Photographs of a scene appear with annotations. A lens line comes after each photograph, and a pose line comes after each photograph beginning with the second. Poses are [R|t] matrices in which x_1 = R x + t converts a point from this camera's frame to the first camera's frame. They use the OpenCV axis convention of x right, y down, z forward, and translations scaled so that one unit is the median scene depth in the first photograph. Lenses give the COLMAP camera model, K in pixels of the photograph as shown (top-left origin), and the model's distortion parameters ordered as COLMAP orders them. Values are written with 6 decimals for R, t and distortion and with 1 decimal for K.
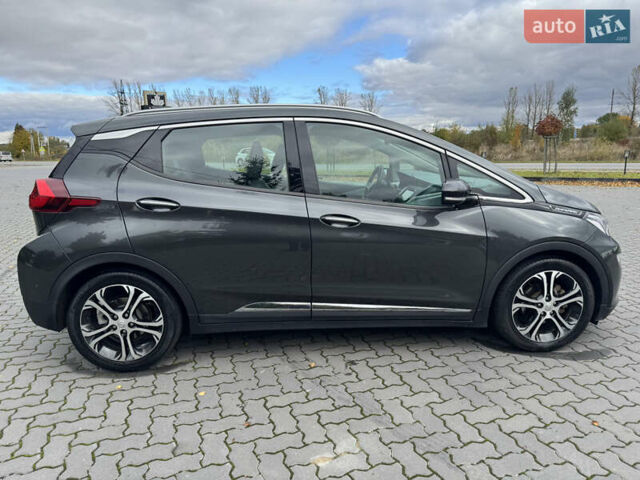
lens RADIAL K [[496.3, 0, 320.4], [0, 496.3, 242.0], [0, 0, 1]] dist [0.035437, -0.032191]
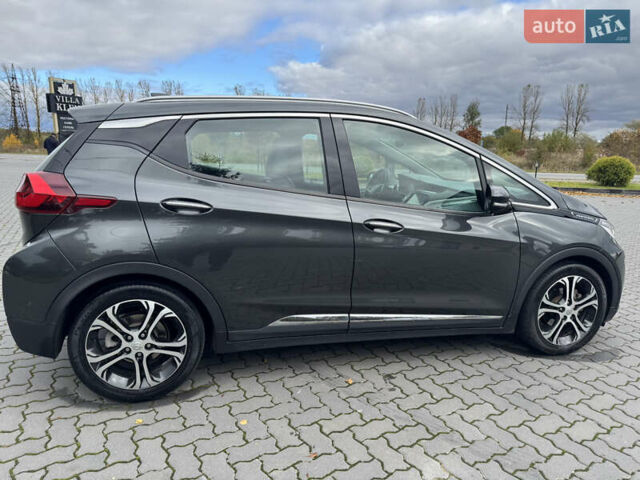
lens RADIAL K [[496.3, 0, 328.9], [0, 496.3, 240.8], [0, 0, 1]] dist [0.035437, -0.032191]
pose [[0.979682, -0.000584, 0.200558, -0.235025], [0.001864, 0.999979, -0.006194, -0.008374], [-0.200550, 0.006442, 0.979662, 0.095135]]
